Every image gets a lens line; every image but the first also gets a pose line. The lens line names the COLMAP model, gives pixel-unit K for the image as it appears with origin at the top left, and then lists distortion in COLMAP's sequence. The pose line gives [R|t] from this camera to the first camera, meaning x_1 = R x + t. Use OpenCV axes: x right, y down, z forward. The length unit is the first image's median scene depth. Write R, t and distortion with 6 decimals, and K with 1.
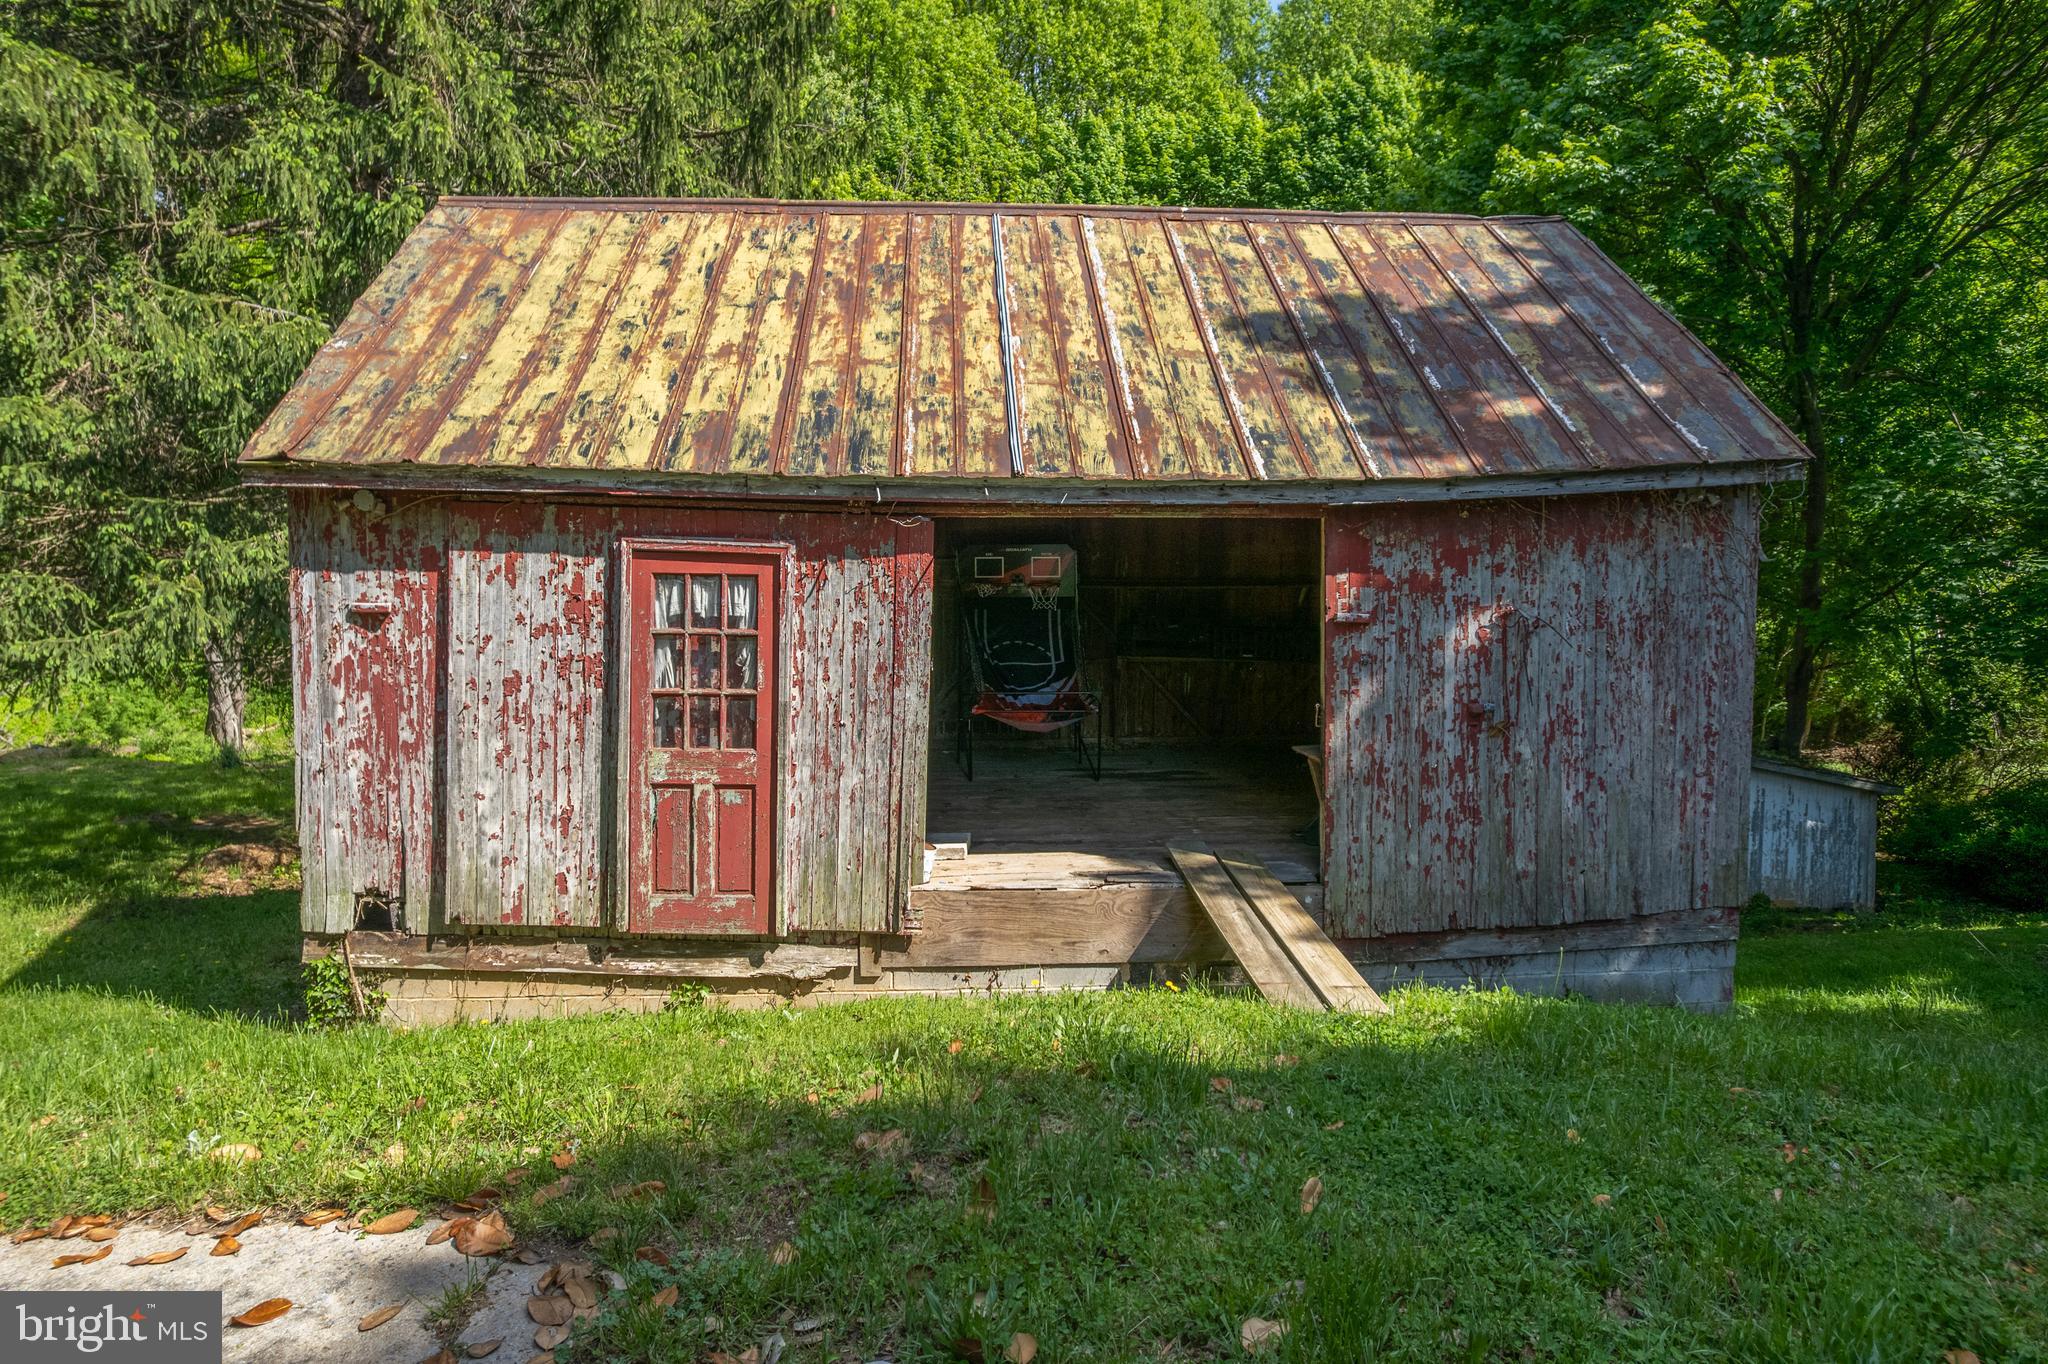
lens RADIAL K [[1305.0, 0, 1023.3], [0, 1305.0, 694.5], [0, 0, 1]] dist [-0.061981, 0.044765]
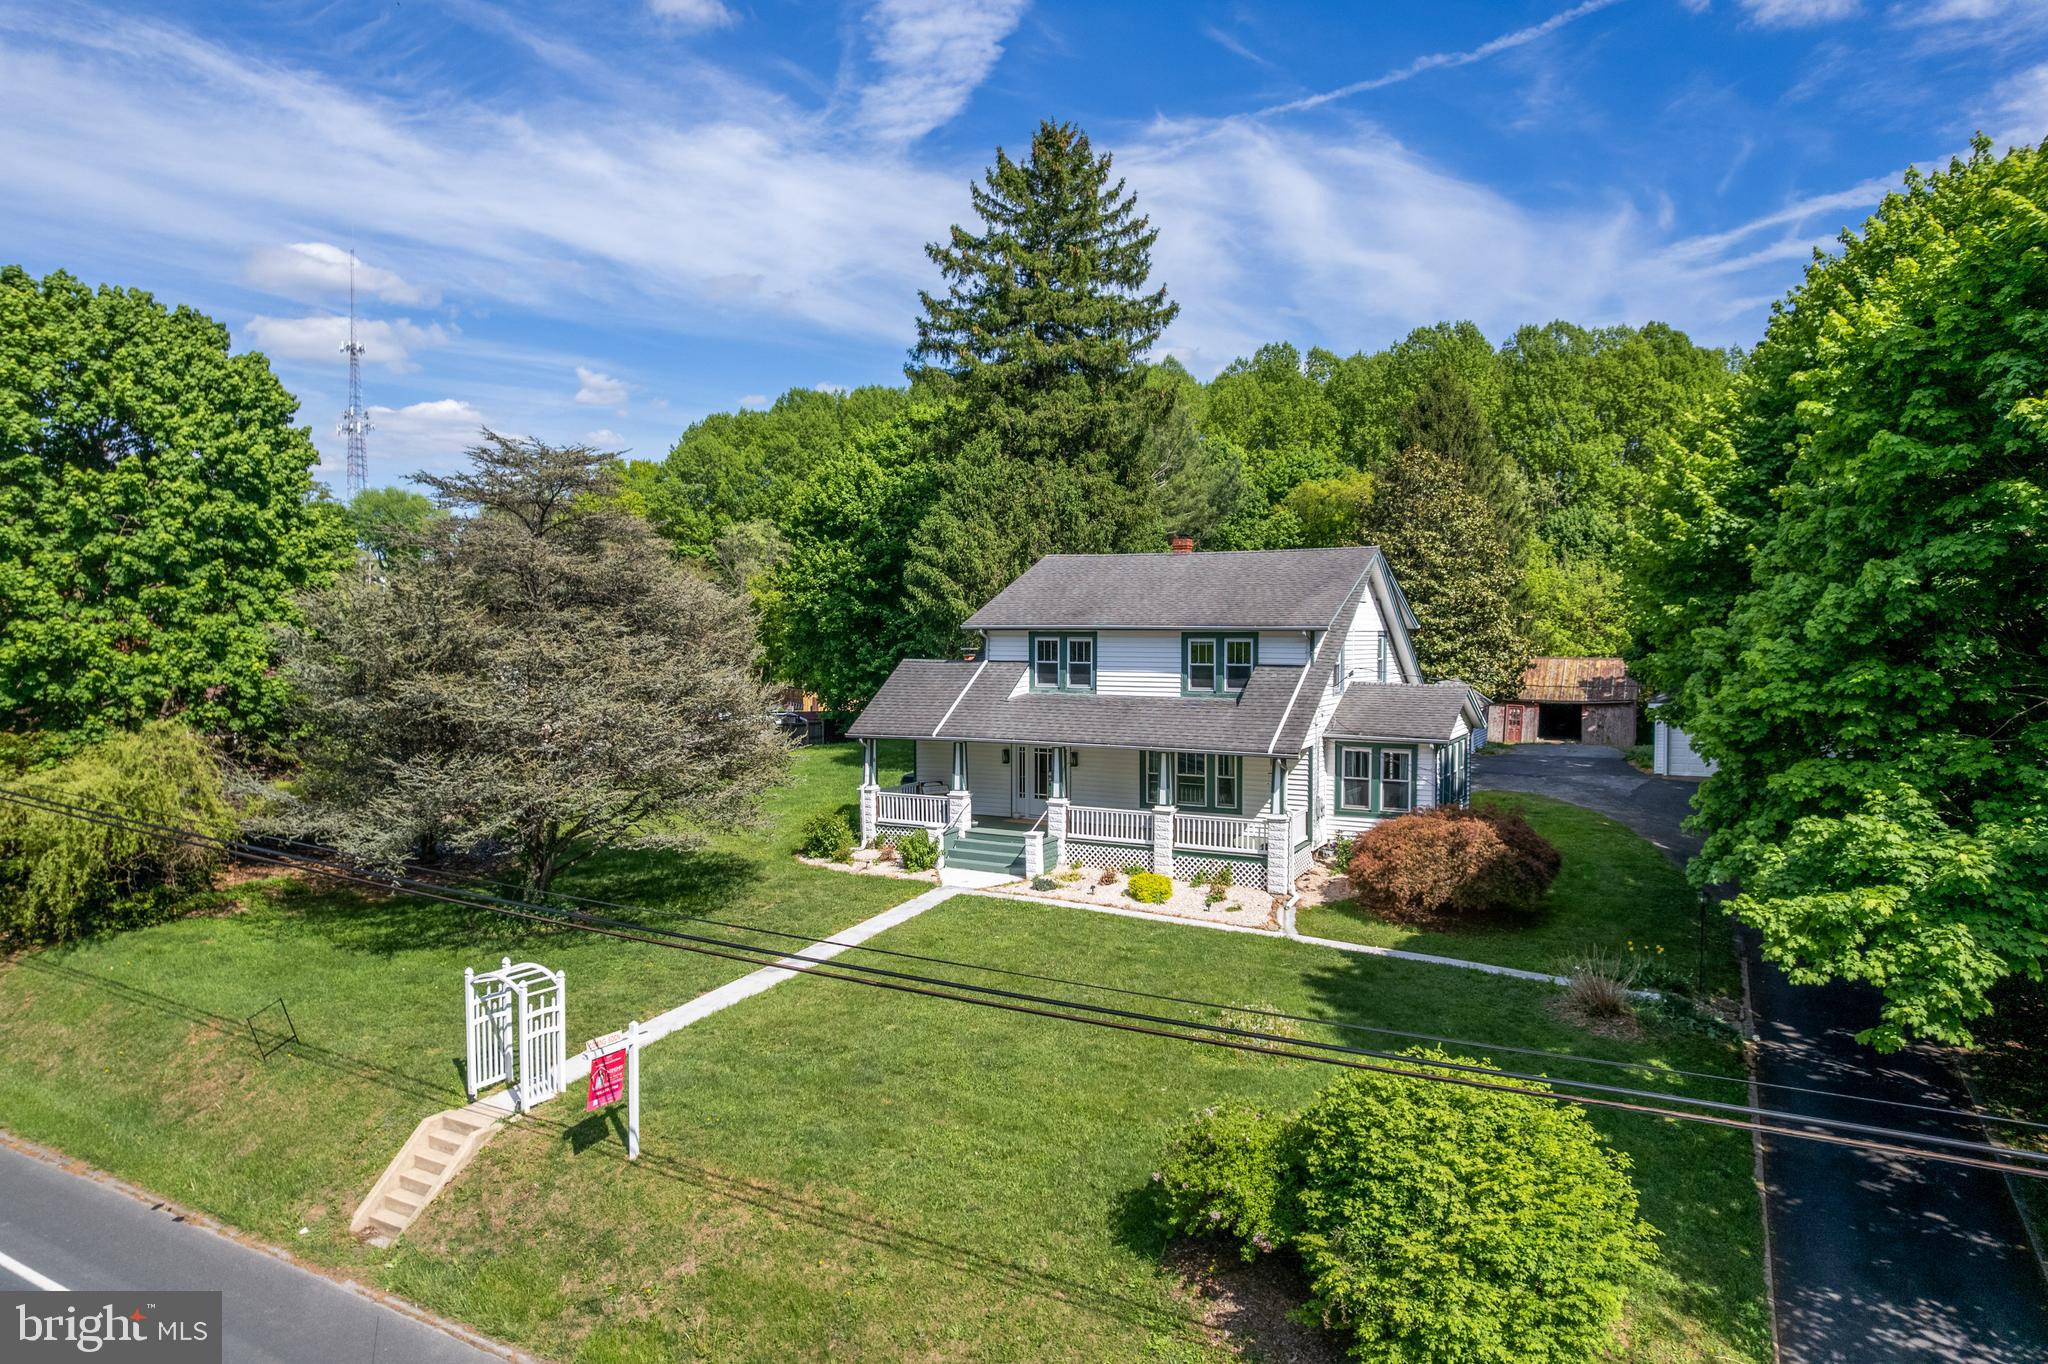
lens RADIAL K [[1305.0, 0, 1028.4], [0, 1305.0, 678.7], [0, 0, 1]] dist [-0.061981, 0.044765]
pose [[0.858674, 0.021648, -0.512064, 1.569454], [-0.050393, 0.997832, -0.042320, 0.280529], [0.510038, 0.062143, 0.857904, -9.079340]]
